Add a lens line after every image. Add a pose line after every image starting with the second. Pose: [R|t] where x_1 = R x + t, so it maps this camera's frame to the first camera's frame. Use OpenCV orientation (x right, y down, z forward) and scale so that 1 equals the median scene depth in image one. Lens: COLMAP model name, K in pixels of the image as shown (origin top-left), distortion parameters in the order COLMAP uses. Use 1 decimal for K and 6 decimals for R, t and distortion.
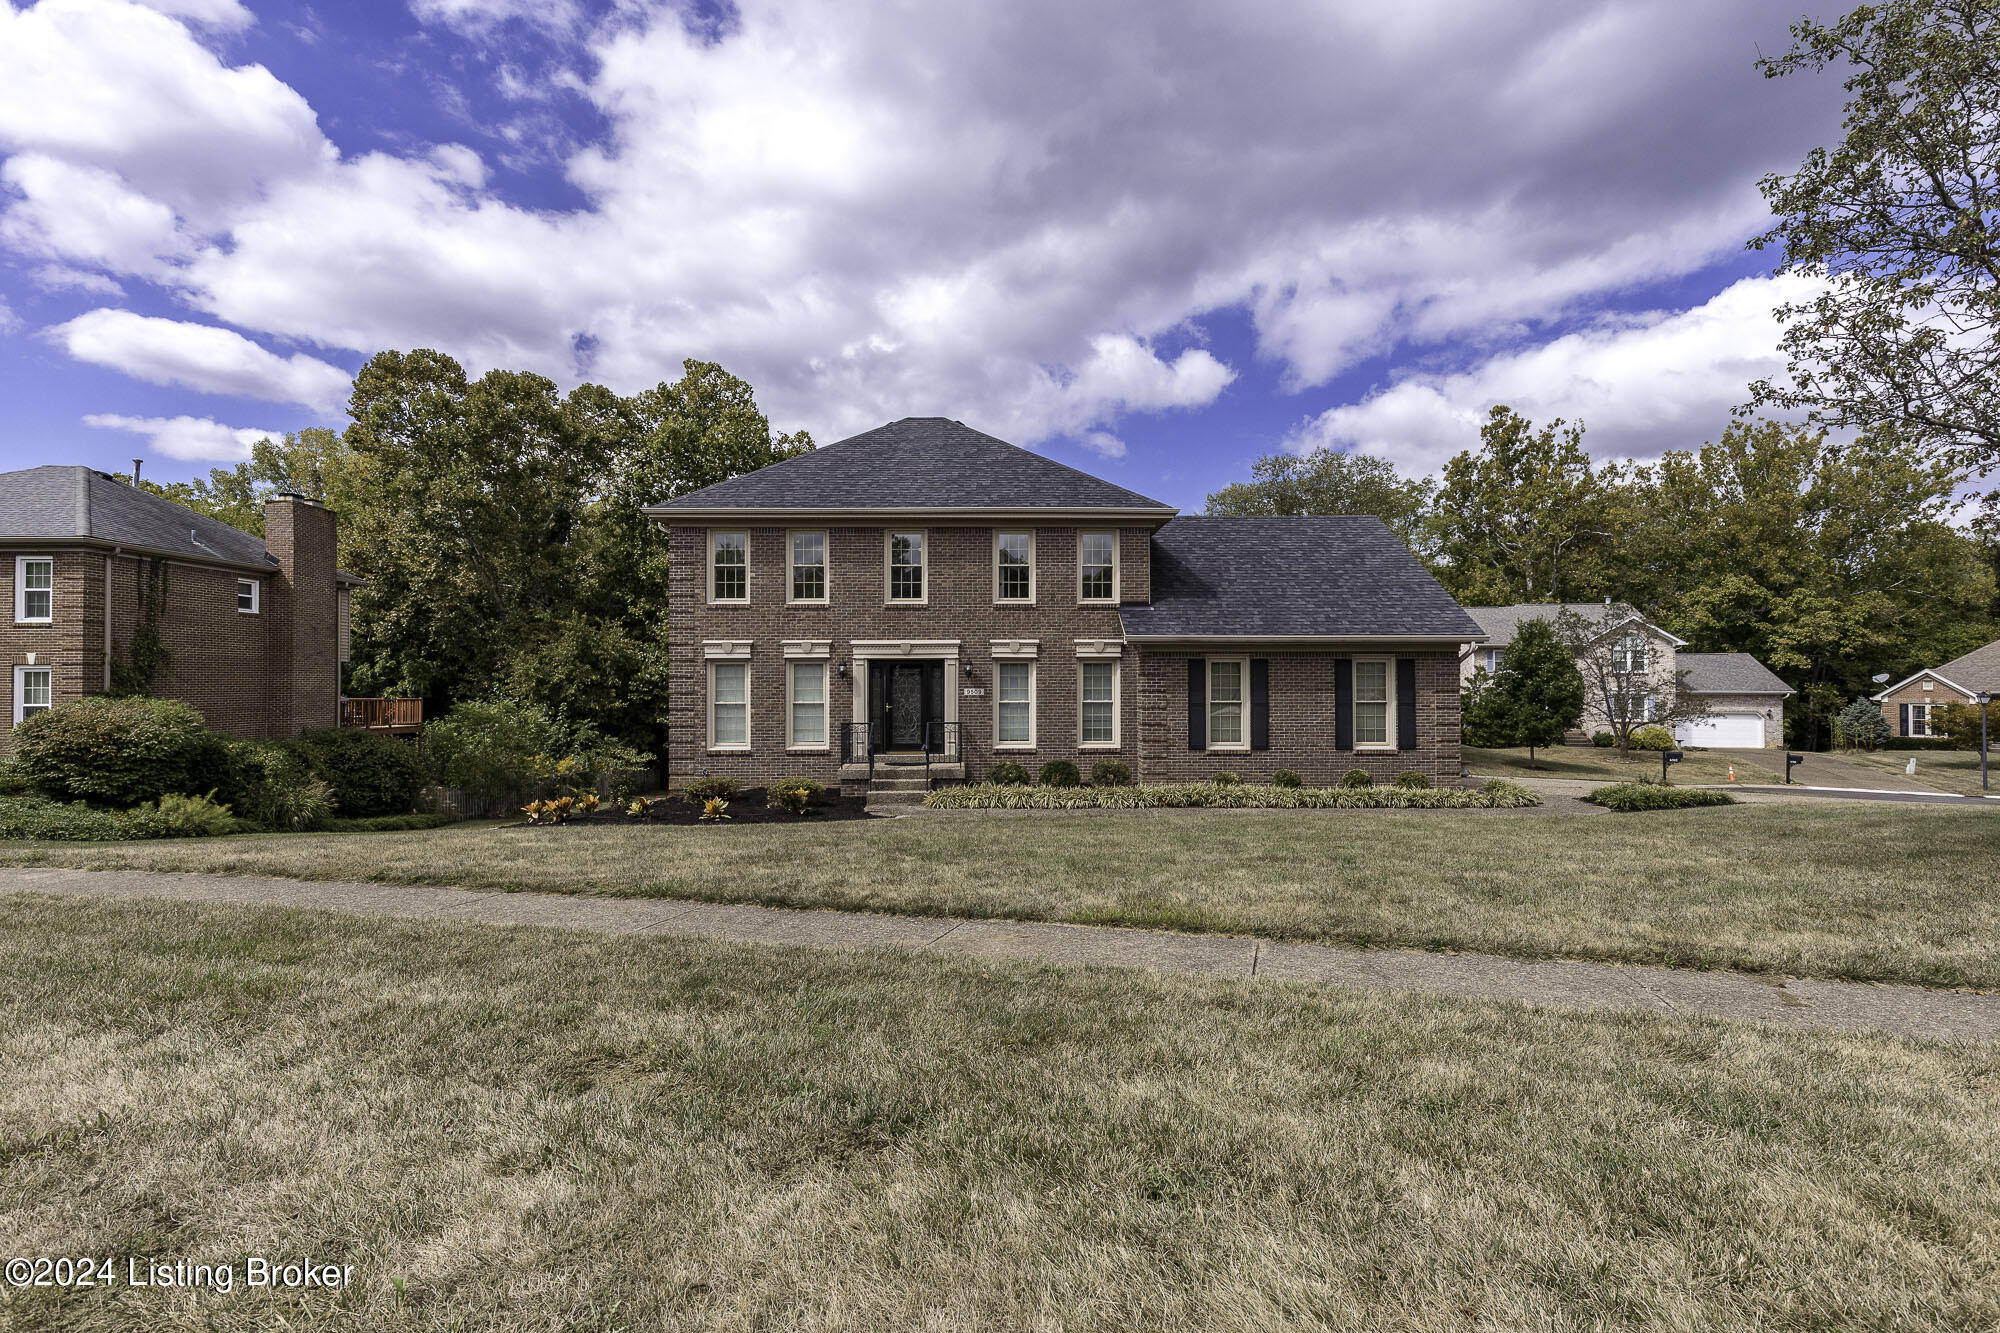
lens RADIAL K [[941.5, 0, 1003.3], [0, 941.5, 670.4], [0, 0, 1]] dist [0.000547, -0.000398]
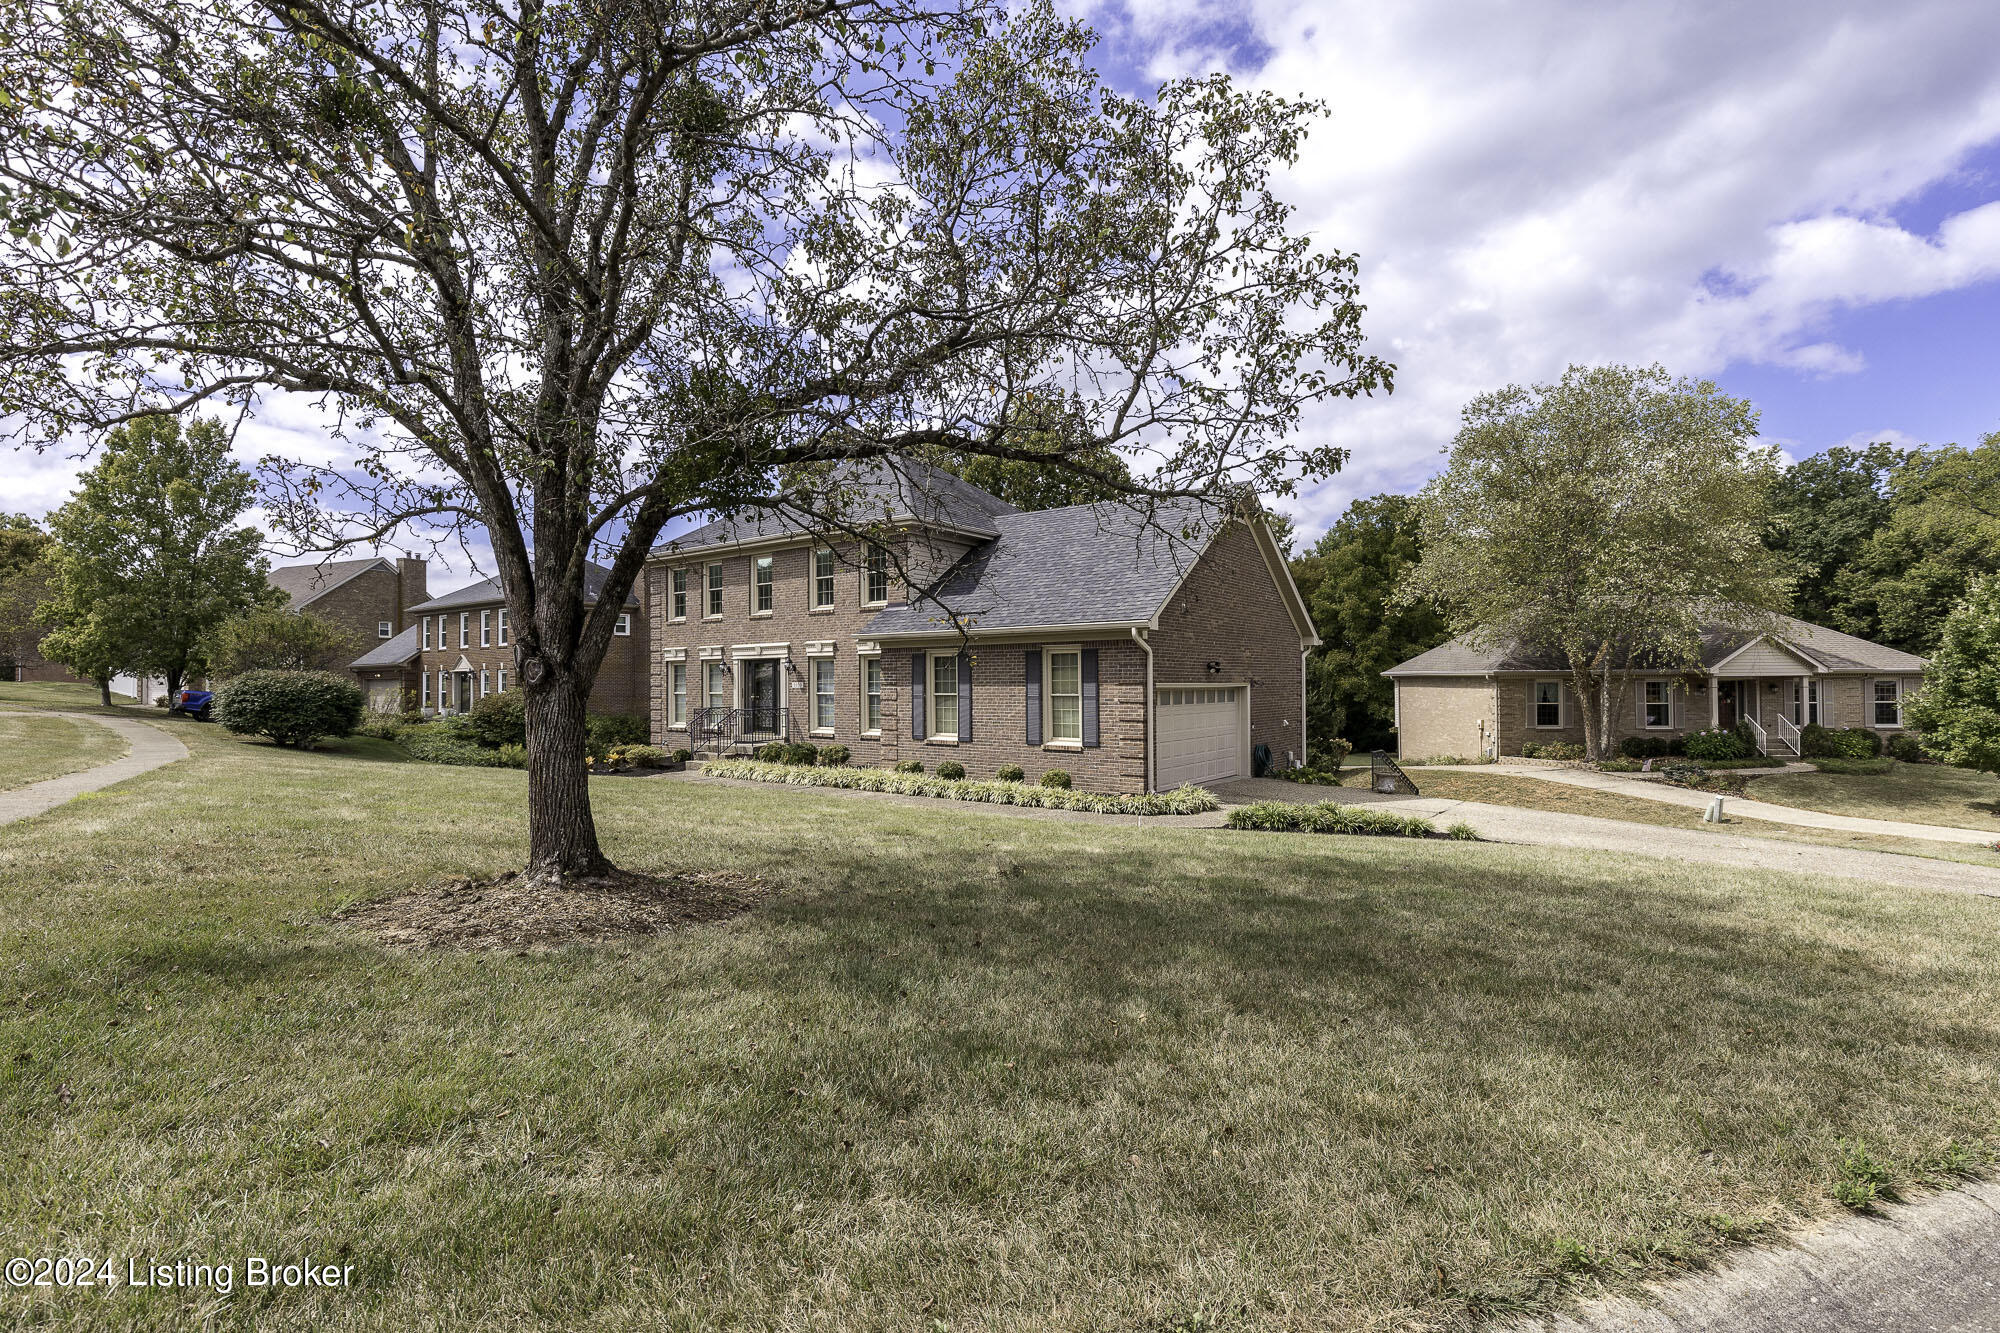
lens RADIAL K [[950.7, 0, 1037.6], [0, 950.7, 680.6], [0, 0, 1]] dist [0.001151, 0.000010]
pose [[0.801612, -0.003651, -0.597834, 0.935089], [0.011505, 0.999890, 0.009321, 0.009257], [0.597734, -0.014350, 0.801566, 0.210848]]
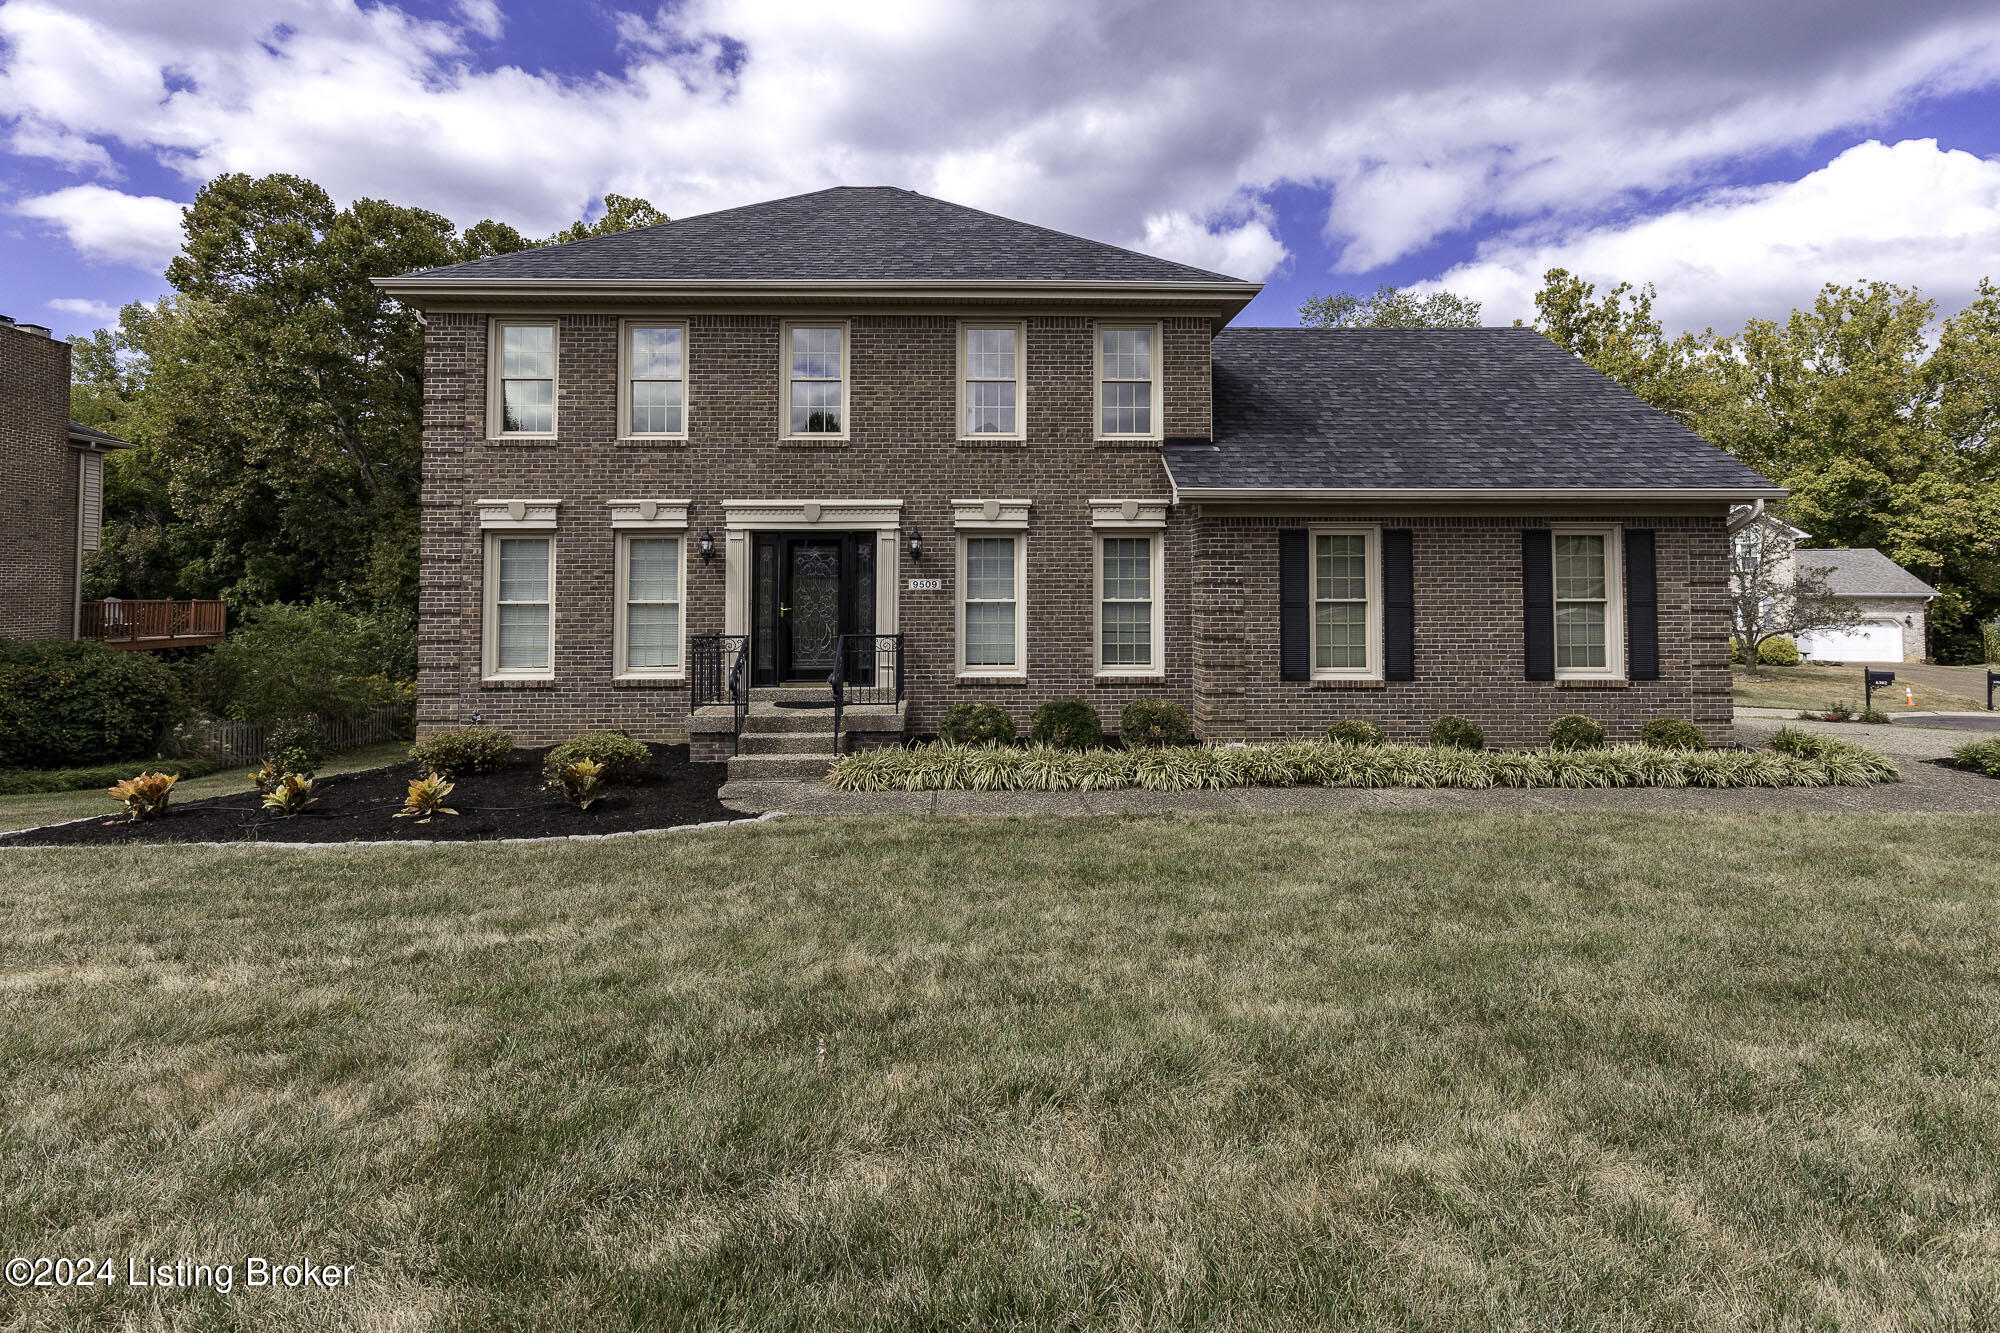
lens RADIAL K [[989.0, 0, 1005.1], [0, 989.0, 557.6], [0, 0, 1]] dist [-0.003563, -0.000616]
pose [[0.999930, 0.001149, 0.011762, 0.013196], [-0.000944, 0.999847, -0.017455, 0.016642], [-0.011780, 0.017443, 0.999778, 0.357451]]
